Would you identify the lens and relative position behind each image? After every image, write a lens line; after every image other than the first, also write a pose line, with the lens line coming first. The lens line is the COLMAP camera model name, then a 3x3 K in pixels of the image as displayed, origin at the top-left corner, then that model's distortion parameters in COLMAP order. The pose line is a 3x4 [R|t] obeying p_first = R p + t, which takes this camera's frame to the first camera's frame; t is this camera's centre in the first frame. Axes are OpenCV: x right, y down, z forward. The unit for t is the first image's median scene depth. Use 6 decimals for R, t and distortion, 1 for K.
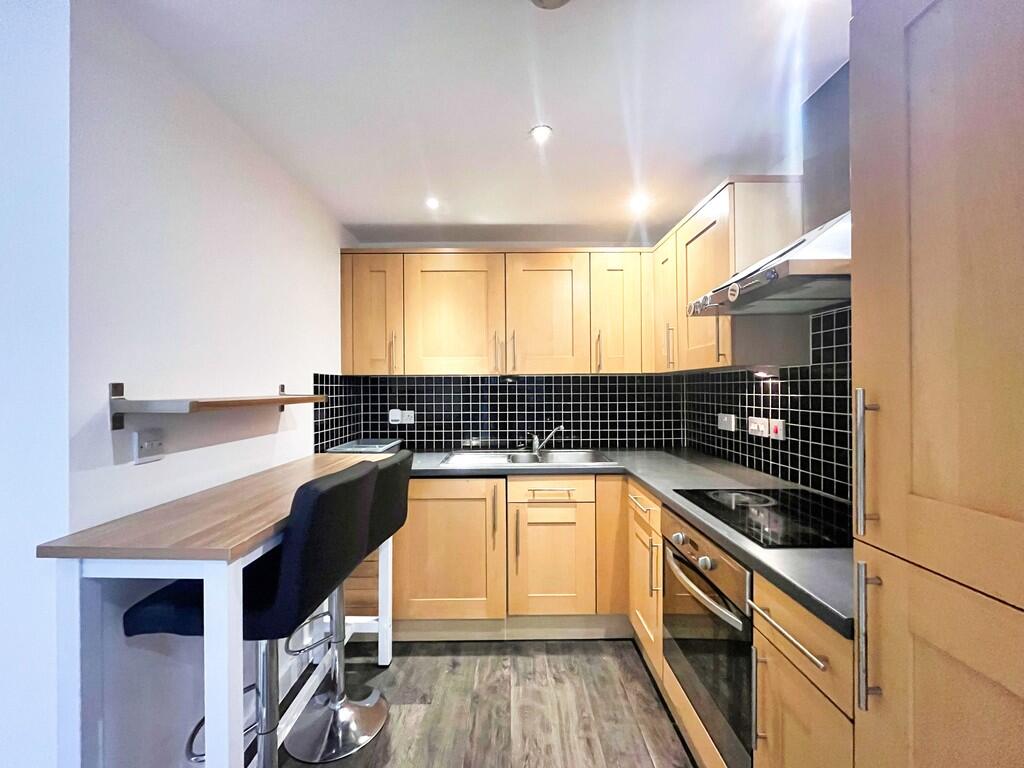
lens RADIAL K [[410.8, 0, 508.4], [0, 410.8, 387.1], [0, 0, 1]] dist [-0.004621, -0.000369]
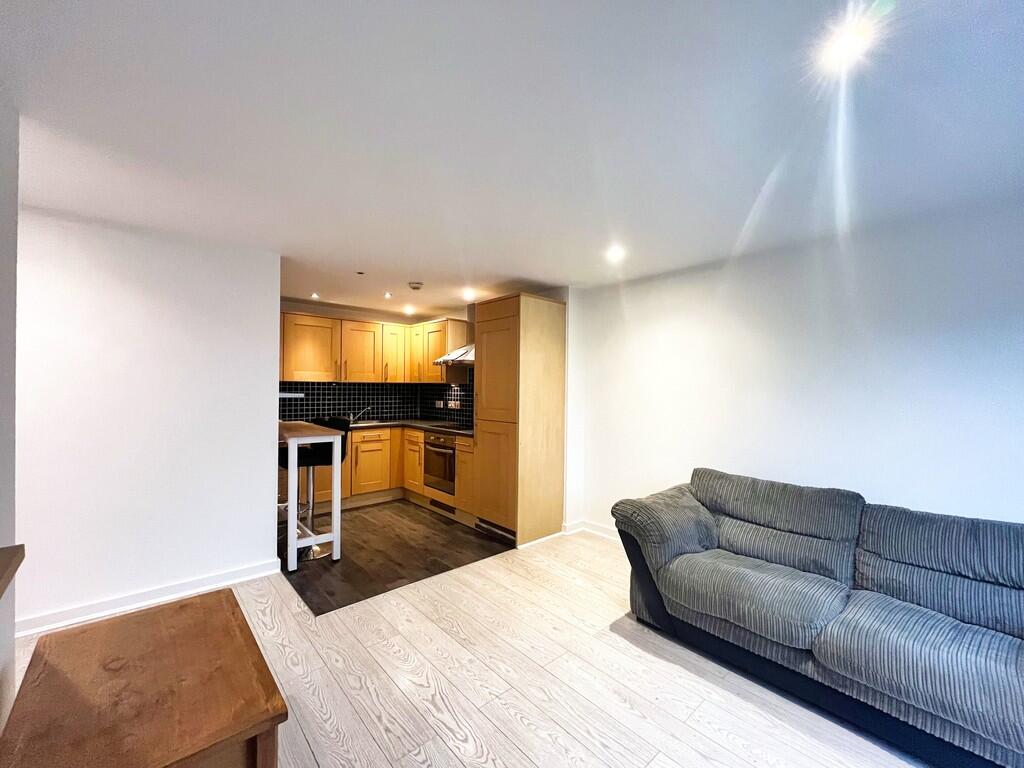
lens RADIAL K [[410.8, 0, 508.4], [0, 410.8, 387.1], [0, 0, 1]] dist [-0.004621, -0.000369]
pose [[0.752913, 0.011140, 0.658026, -0.802582], [-0.015603, 0.999878, 0.000926, -0.024499], [-0.657935, -0.010964, 0.752995, -1.154355]]
